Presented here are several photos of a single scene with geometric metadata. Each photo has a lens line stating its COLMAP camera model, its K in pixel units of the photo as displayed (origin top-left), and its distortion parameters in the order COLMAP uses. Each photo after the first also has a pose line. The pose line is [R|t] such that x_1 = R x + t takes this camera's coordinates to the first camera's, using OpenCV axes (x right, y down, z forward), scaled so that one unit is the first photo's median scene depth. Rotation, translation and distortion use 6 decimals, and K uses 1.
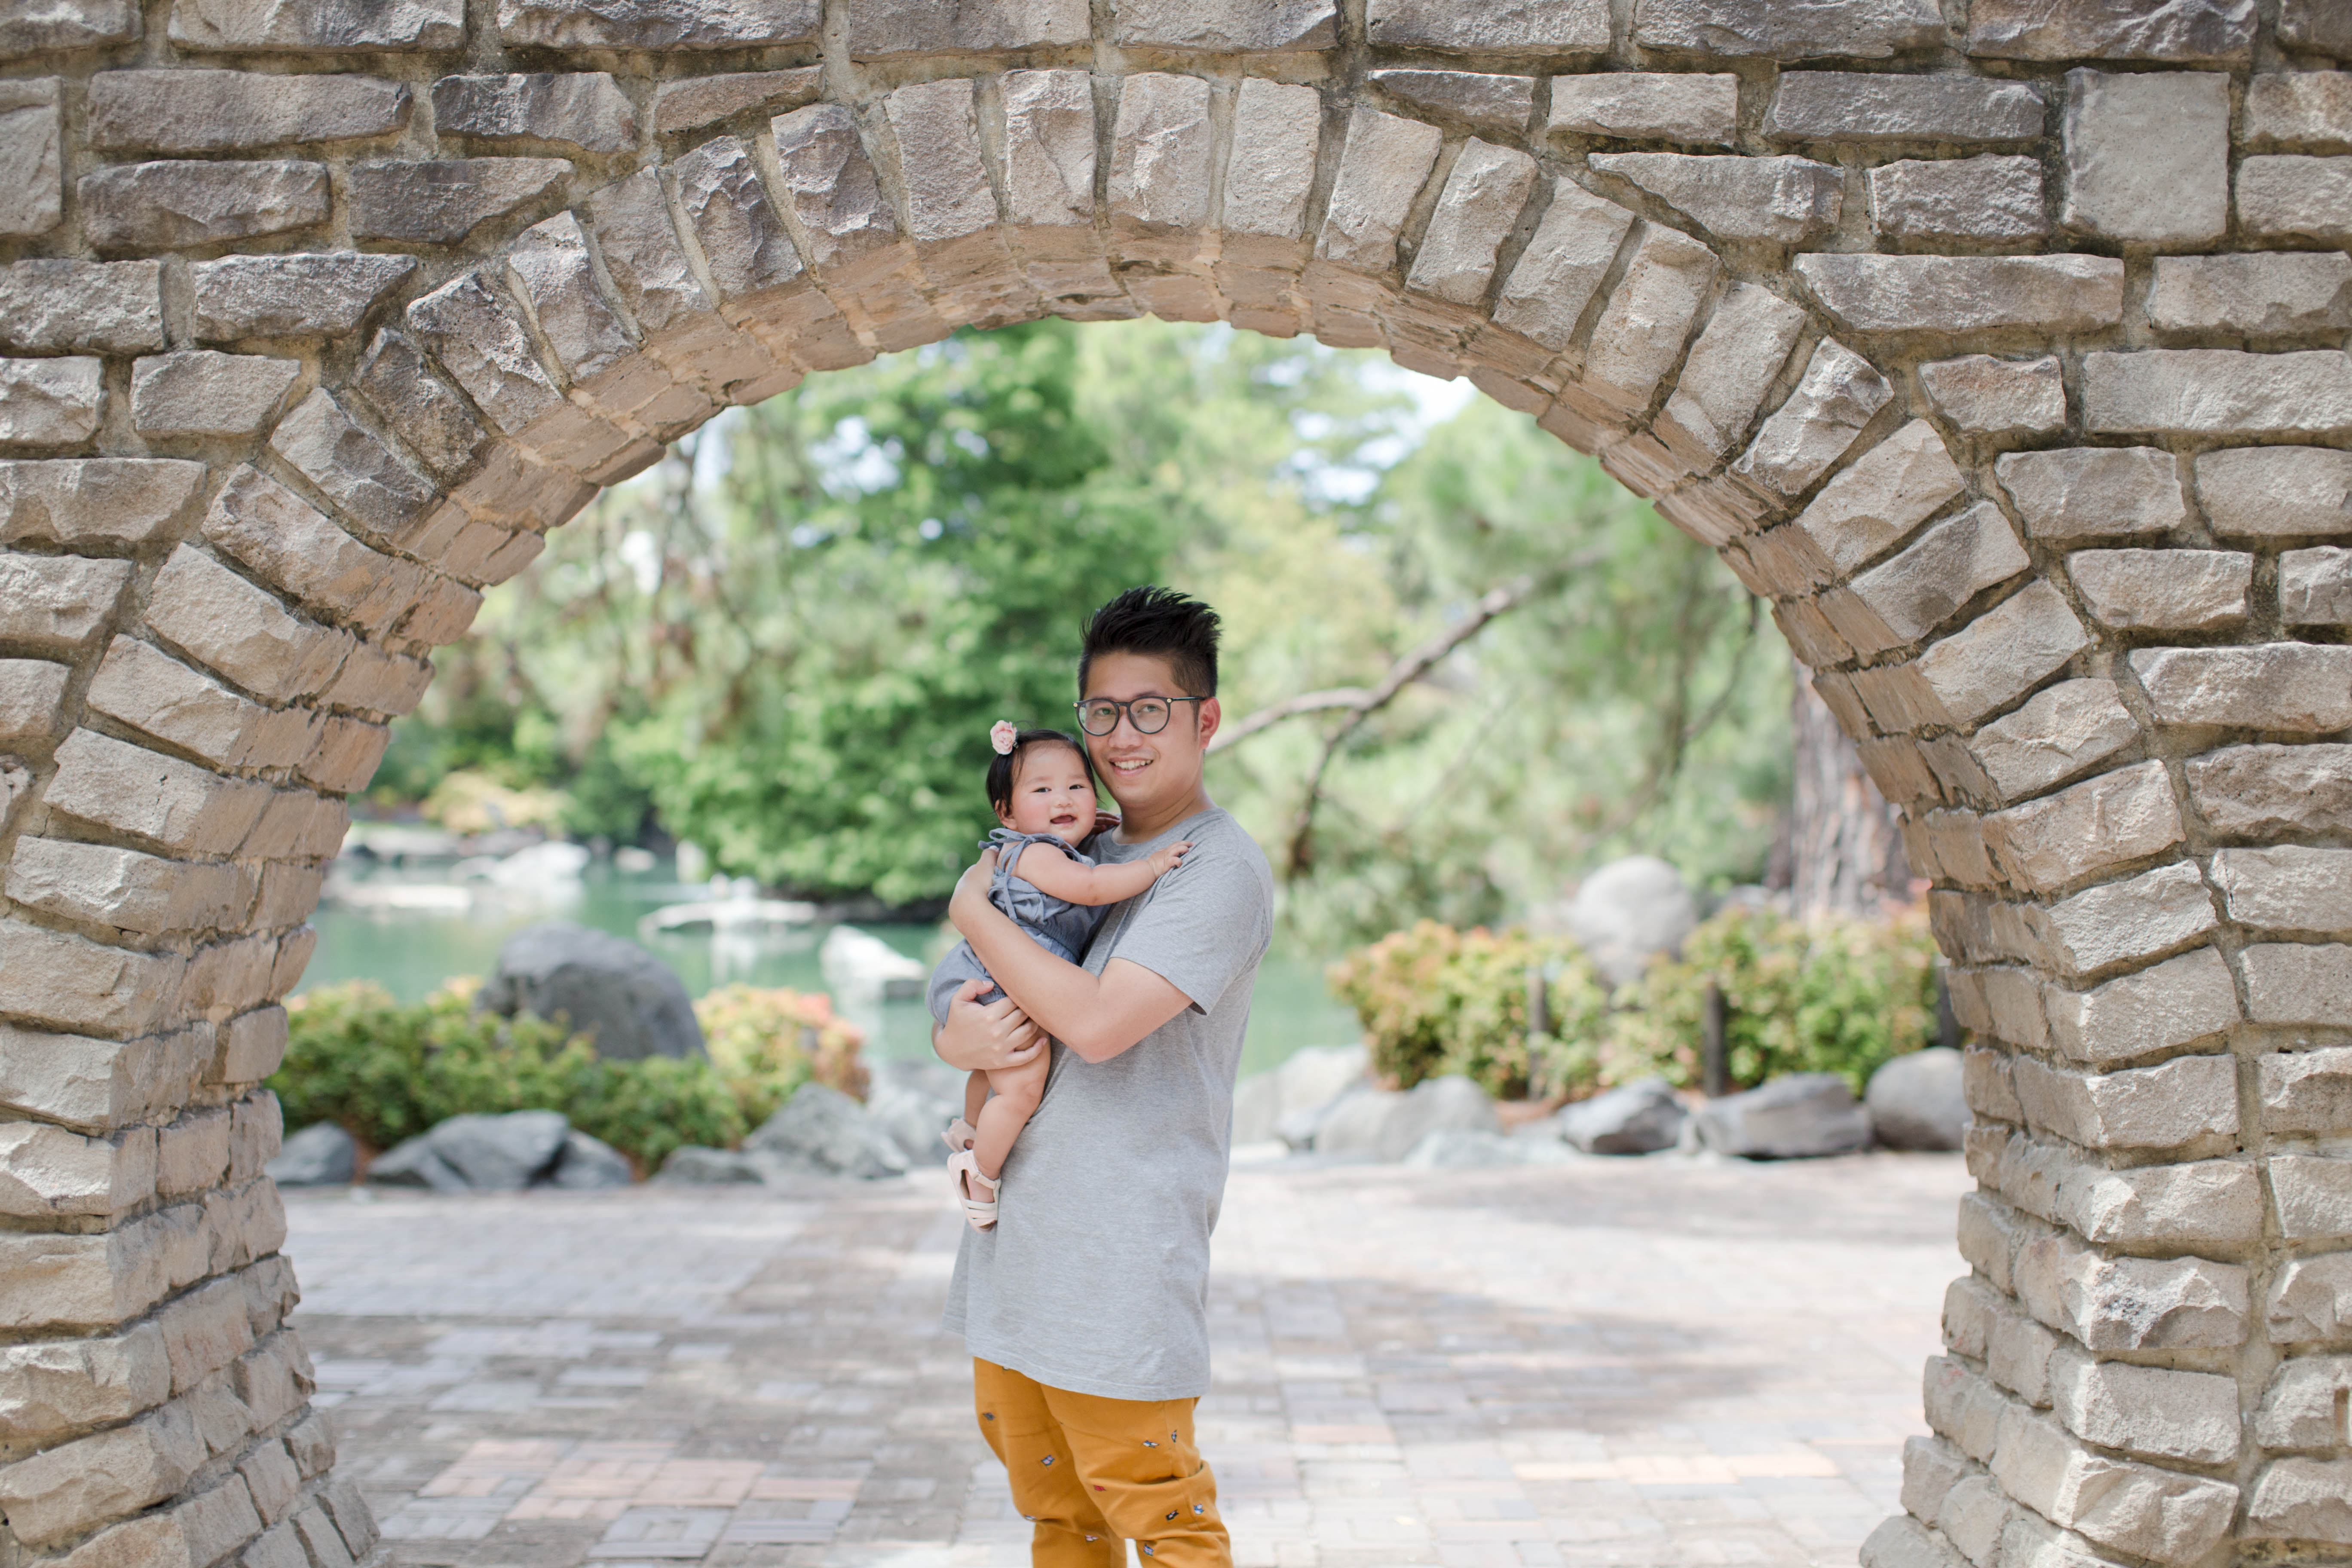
lens RADIAL K [[3483.7, 0, 1176.0], [0, 3483.7, 784.0], [0, 0, 1]] dist [-0.202840, 0.465635]
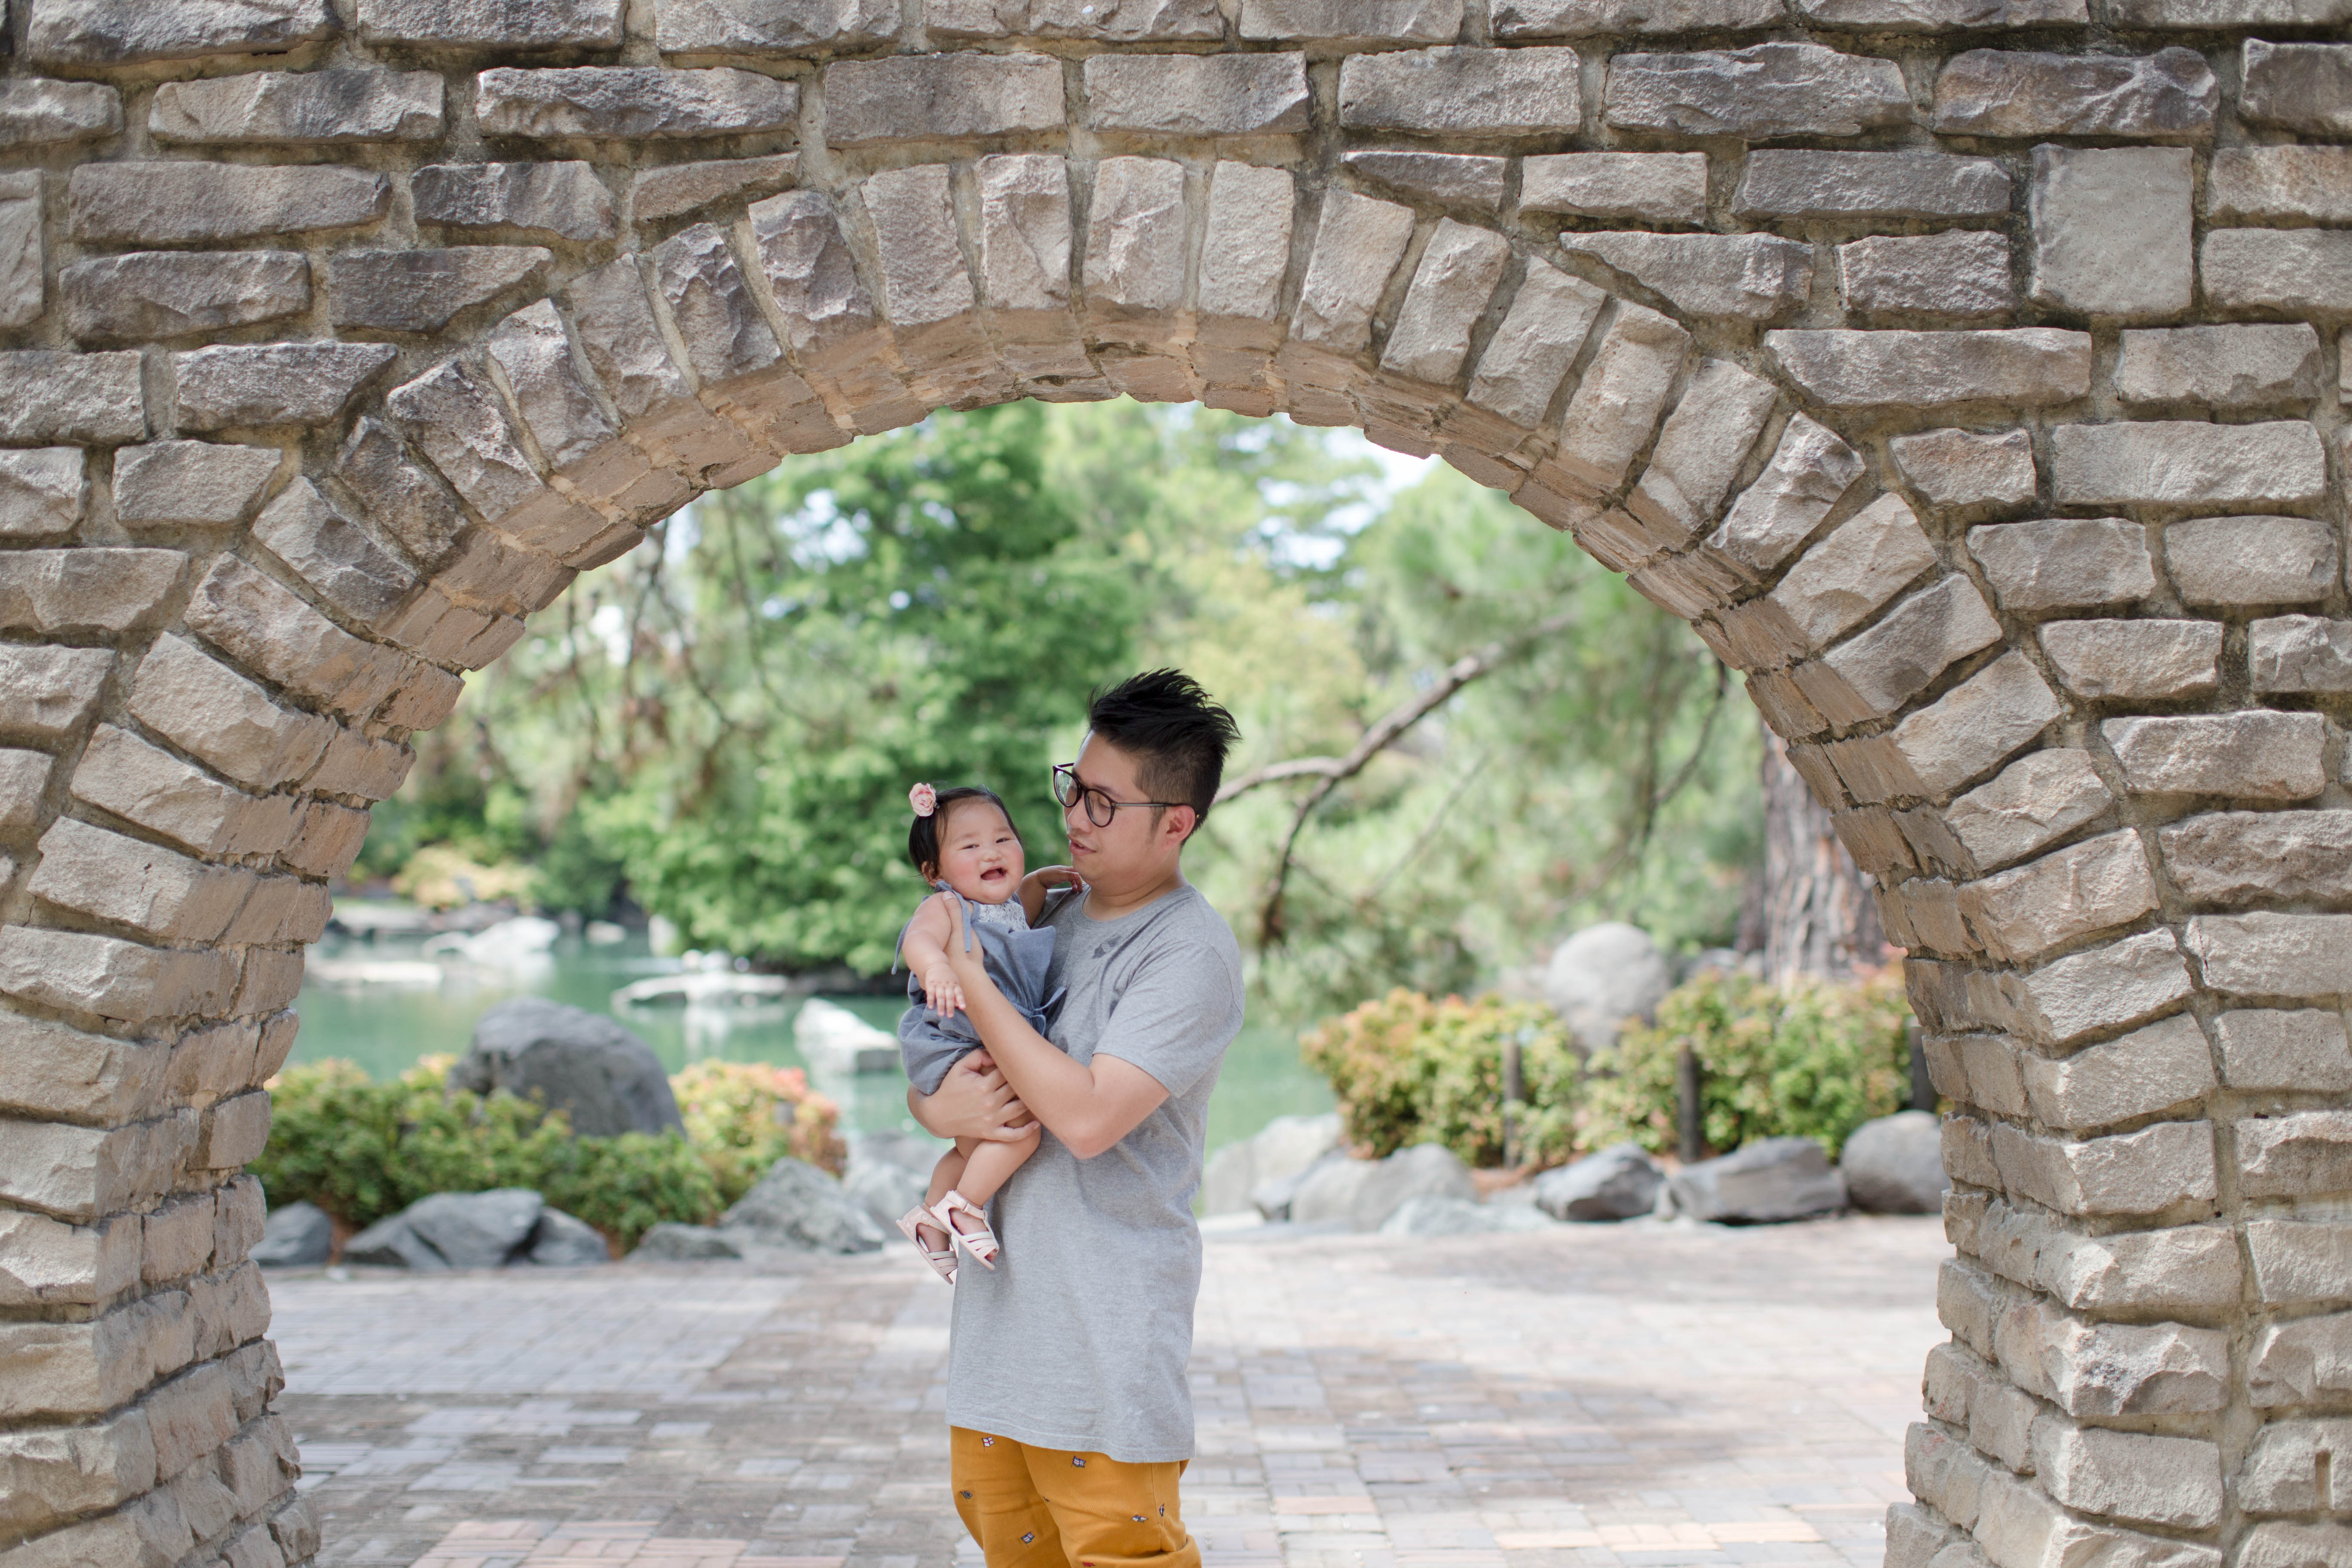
lens RADIAL K [[3483.7, 0, 1176.0], [0, 3483.7, 784.0], [0, 0, 1]] dist [-0.202840, 0.465635]
pose [[0.999911, -0.009739, 0.009130, -0.003442], [0.009912, 0.999770, -0.019019, -0.003627], [-0.008943, 0.019108, 0.999777, -0.005531]]
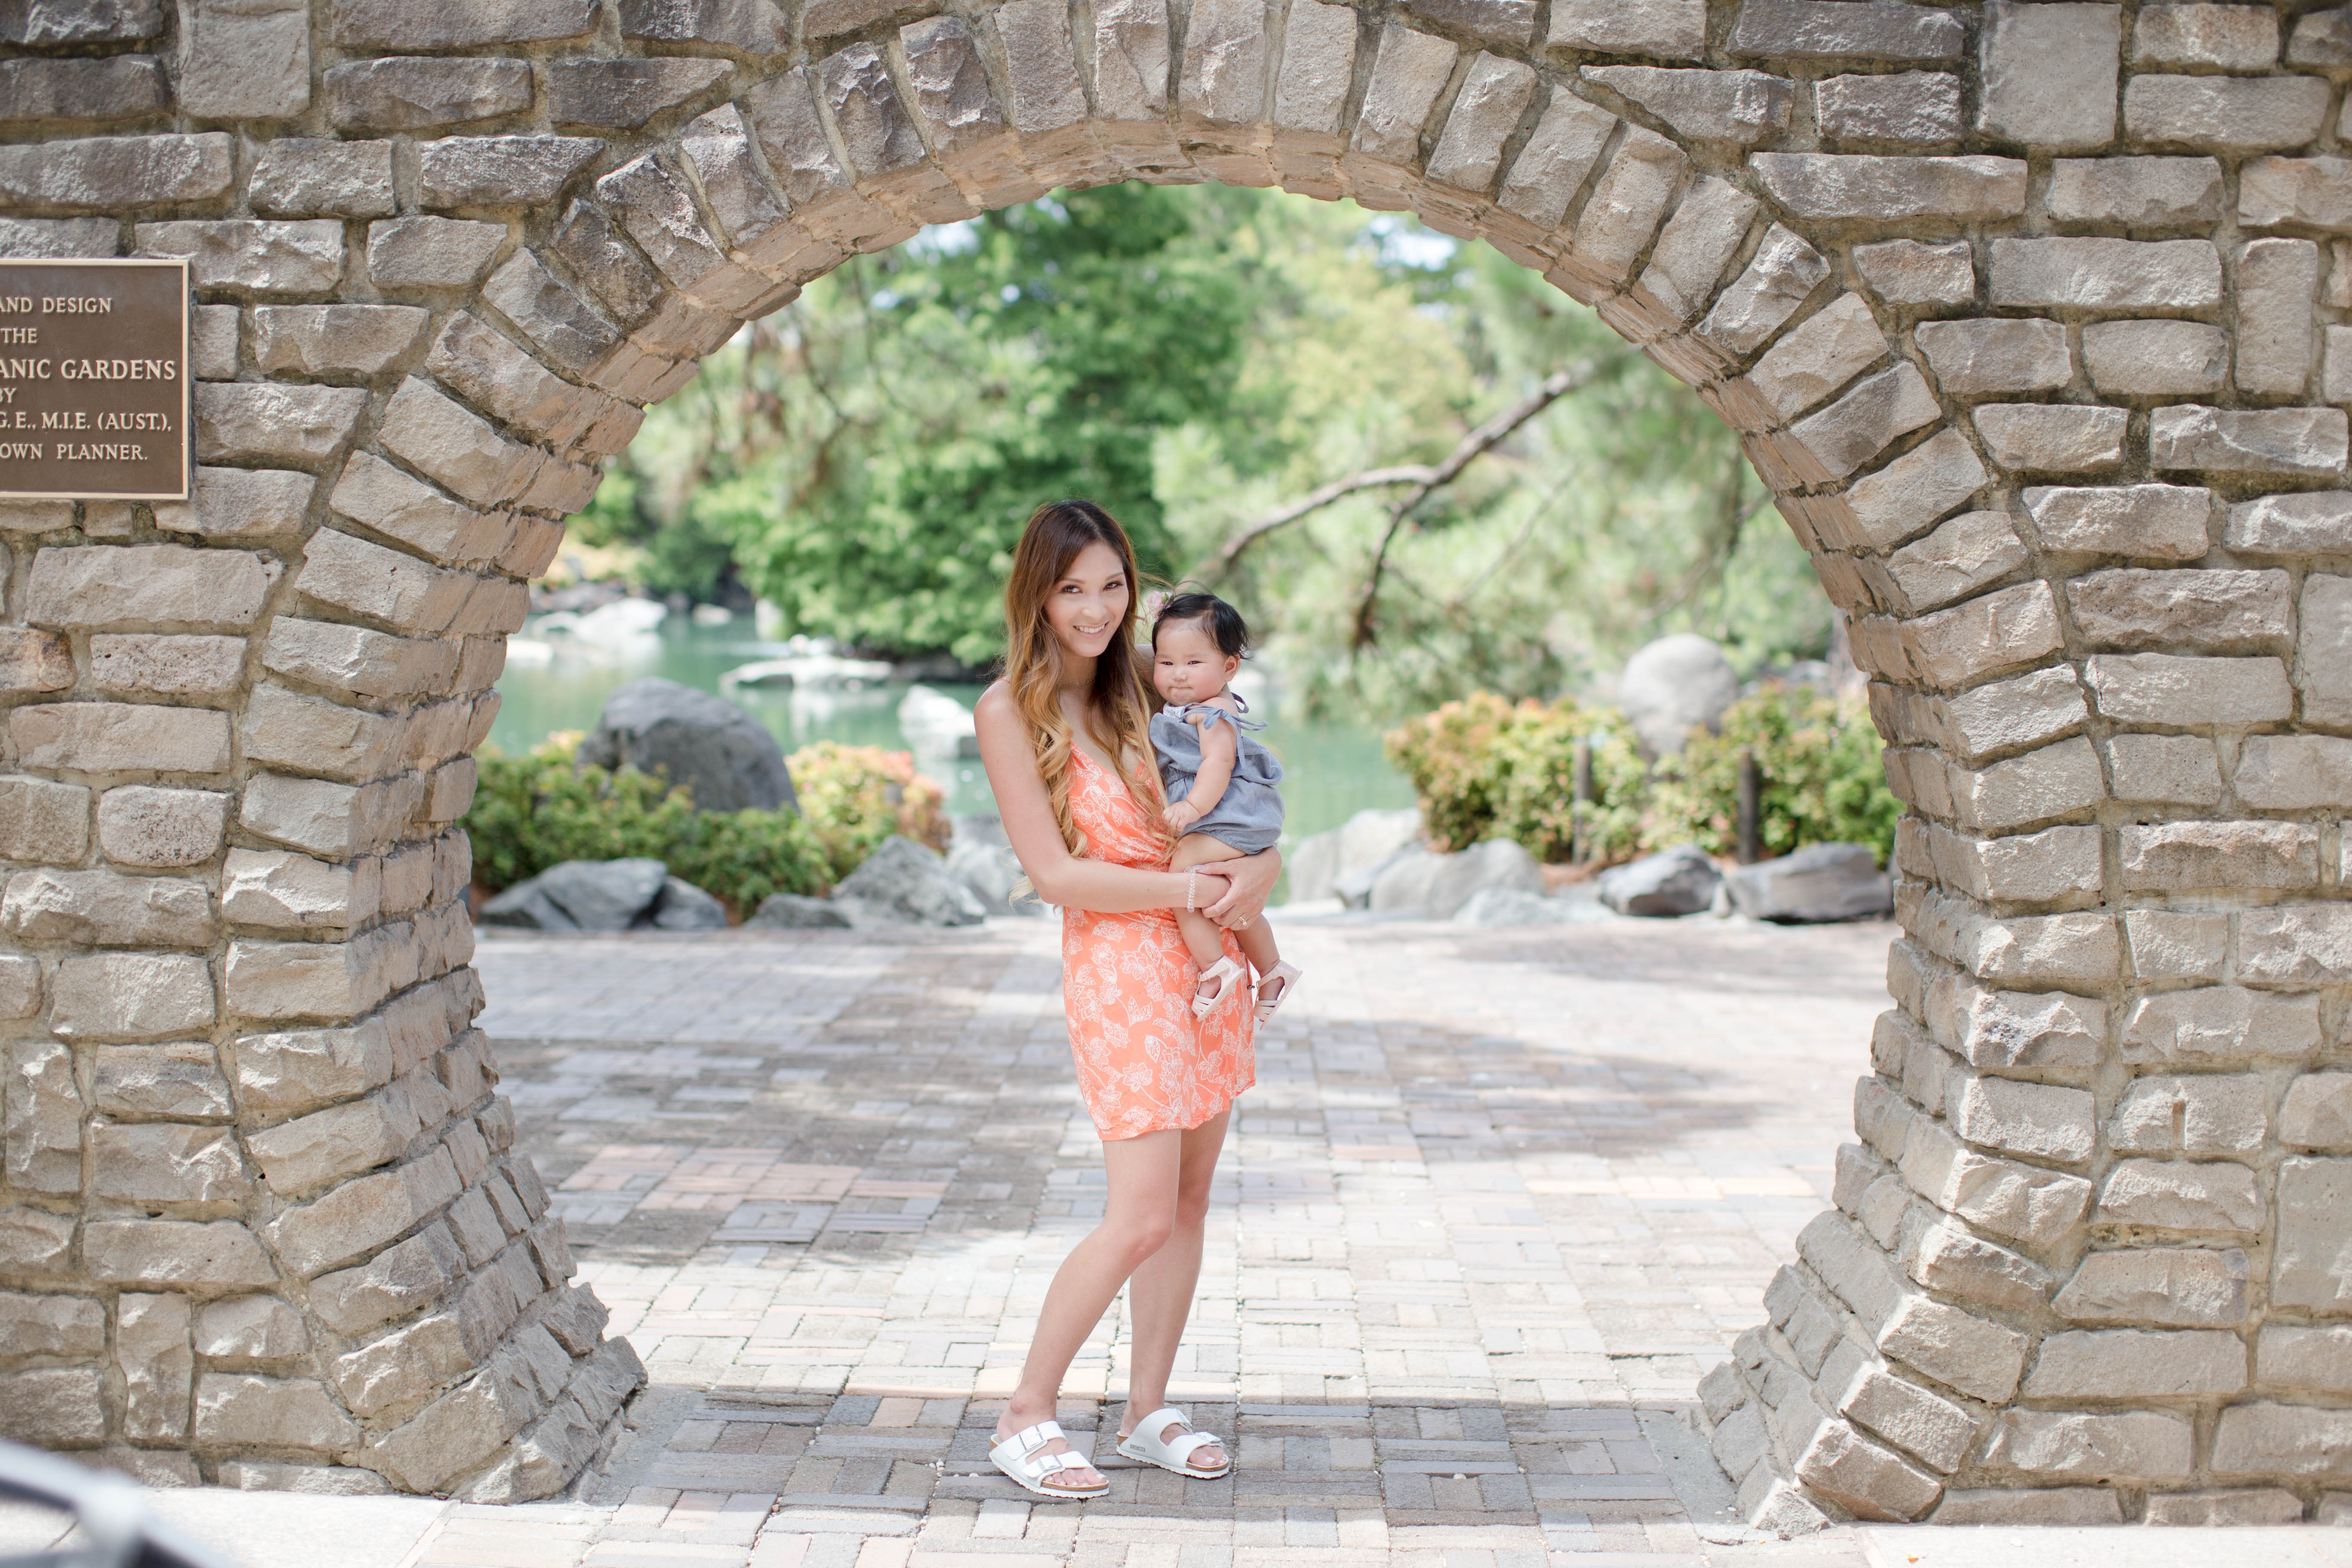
lens RADIAL K [[3536.5, 0, 1176.0], [0, 3536.5, 784.0], [0, 0, 1]] dist [-0.140731, 0.088983]
pose [[0.999652, 0.016667, -0.020449, 0.008245], [-0.015225, 0.997520, 0.068723, -0.015477], [0.021543, -0.068388, 0.997426, -0.235088]]
